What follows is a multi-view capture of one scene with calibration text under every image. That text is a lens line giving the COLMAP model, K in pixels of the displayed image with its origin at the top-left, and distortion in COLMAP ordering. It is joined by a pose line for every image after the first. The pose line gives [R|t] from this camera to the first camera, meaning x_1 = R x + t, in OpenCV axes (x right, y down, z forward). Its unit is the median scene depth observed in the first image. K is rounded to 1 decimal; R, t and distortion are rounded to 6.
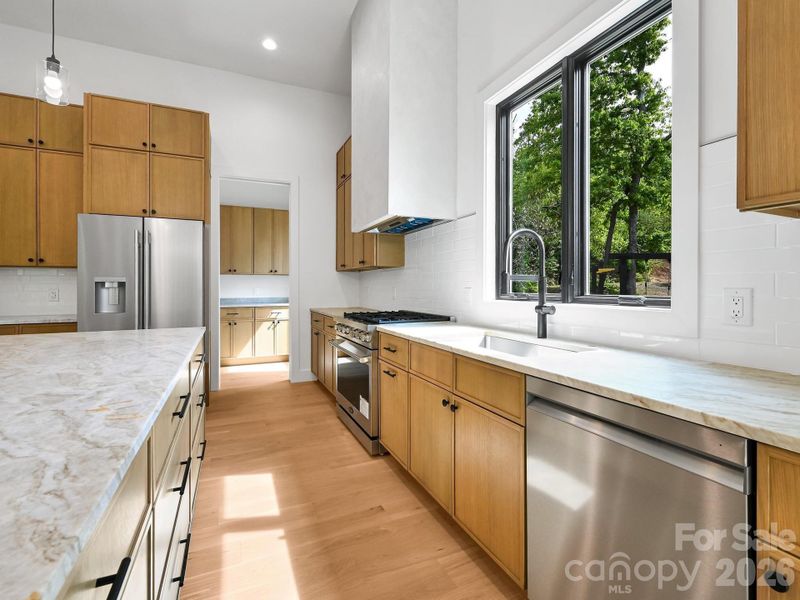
lens RADIAL K [[378.7, 0, 398.9], [0, 378.7, 286.7], [0, 0, 1]] dist [0.001196, -0.000245]
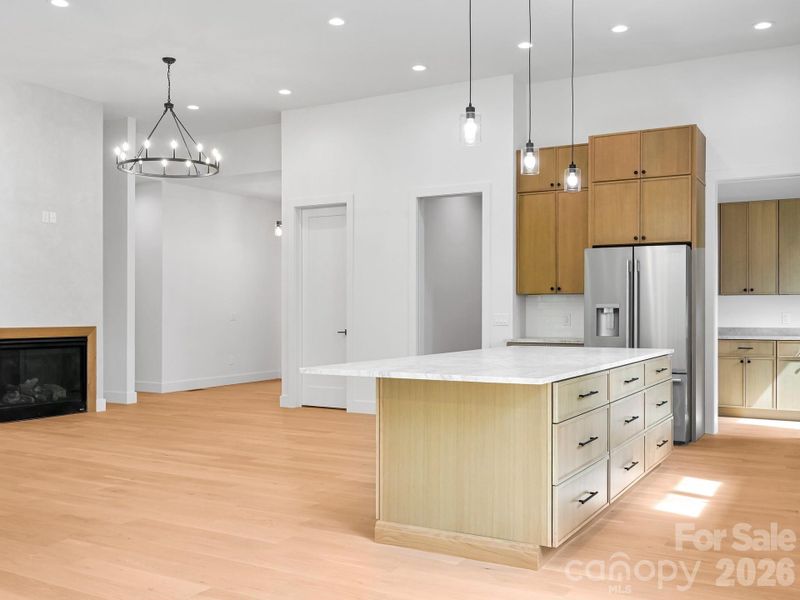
lens RADIAL K [[769.7, 0, 400.0], [0, 769.7, 300.0], [0, 0, 1]] dist [-0.003539, -0.007484]
pose [[0.595160, -0.006320, -0.803582, 0.617315], [-0.002799, 0.999947, -0.009937, -0.011170], [0.803602, 0.008164, 0.595111, -0.744593]]
